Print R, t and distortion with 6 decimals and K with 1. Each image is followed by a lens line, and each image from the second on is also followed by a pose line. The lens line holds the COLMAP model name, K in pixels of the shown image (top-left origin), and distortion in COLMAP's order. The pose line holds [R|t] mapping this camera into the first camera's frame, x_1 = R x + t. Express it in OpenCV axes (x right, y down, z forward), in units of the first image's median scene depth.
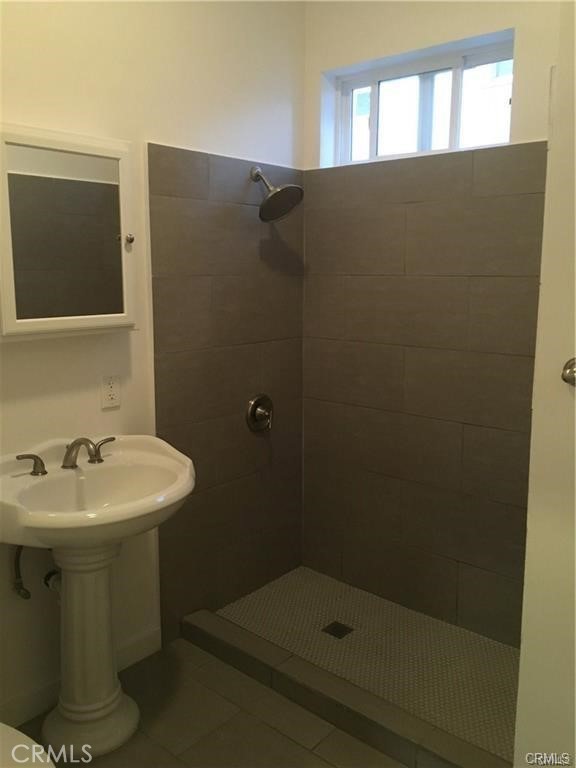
lens RADIAL K [[659.7, 0, 285.7], [0, 659.7, 366.6], [0, 0, 1]] dist [0.084359, -0.110471]
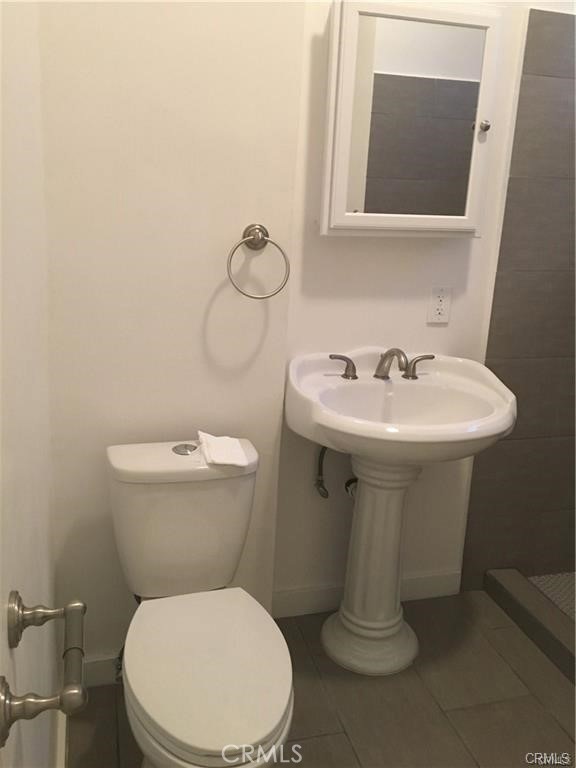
lens RADIAL K [[659.7, 0, 285.7], [0, 659.7, 366.6], [0, 0, 1]] dist [0.084359, -0.110471]
pose [[0.836178, 0.168326, -0.521989, 0.049531], [-0.121333, 0.984931, 0.123247, 0.035696], [0.534869, -0.039722, 0.844001, 0.130630]]
